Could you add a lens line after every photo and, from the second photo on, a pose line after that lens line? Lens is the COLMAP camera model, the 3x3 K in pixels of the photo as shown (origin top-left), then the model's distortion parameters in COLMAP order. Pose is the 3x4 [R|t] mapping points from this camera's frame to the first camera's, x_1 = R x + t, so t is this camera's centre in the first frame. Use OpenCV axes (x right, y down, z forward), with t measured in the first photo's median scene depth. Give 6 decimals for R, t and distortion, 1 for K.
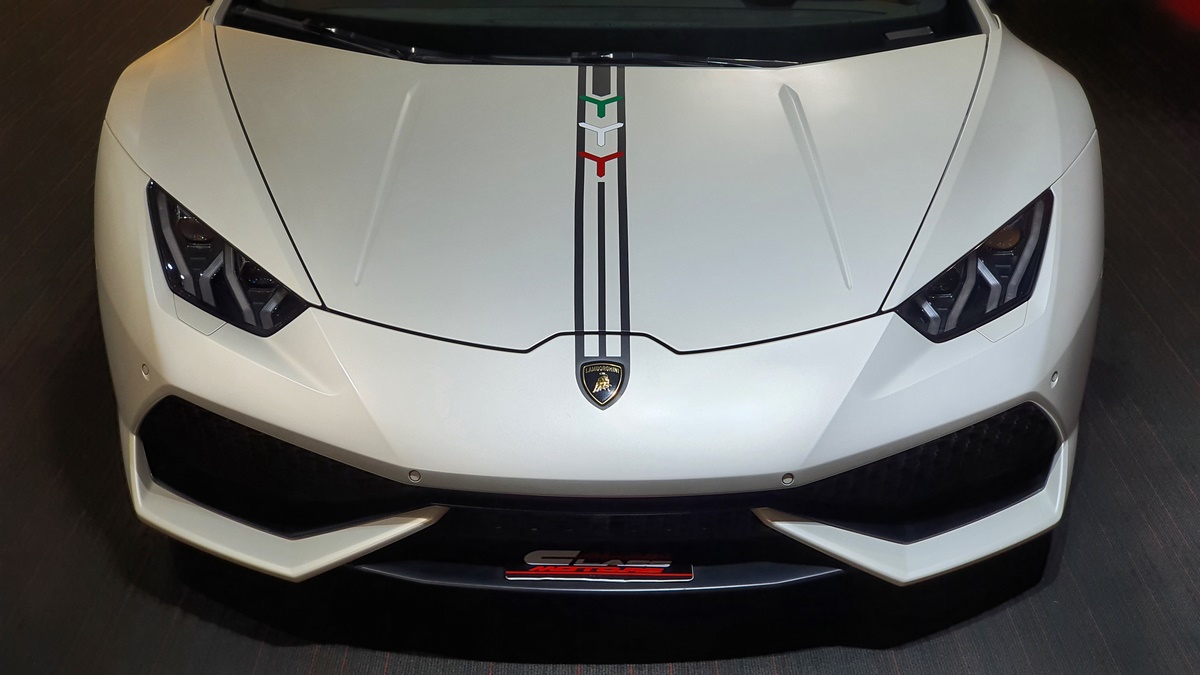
lens RADIAL K [[1738.4, 0, 622.4], [0, 1738.4, 335.3], [0, 0, 1]] dist [0.002806, 0.142973]
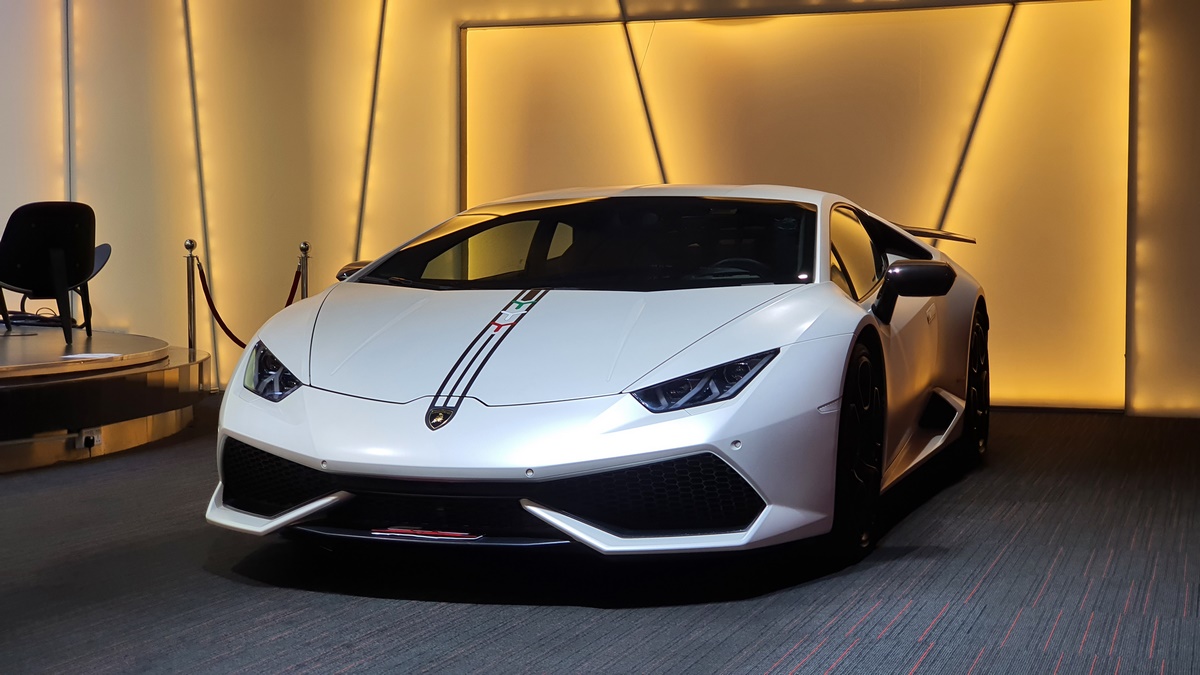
lens RADIAL K [[1743.8, 0, 600.0], [0, 1743.8, 337.5], [0, 0, 1]] dist [0.021707, 0.006768]
pose [[0.941636, -0.001722, -0.336628, 0.659501], [-0.115800, 0.937302, -0.328716, 0.460159], [0.316088, 0.348513, 0.882398, -0.430054]]
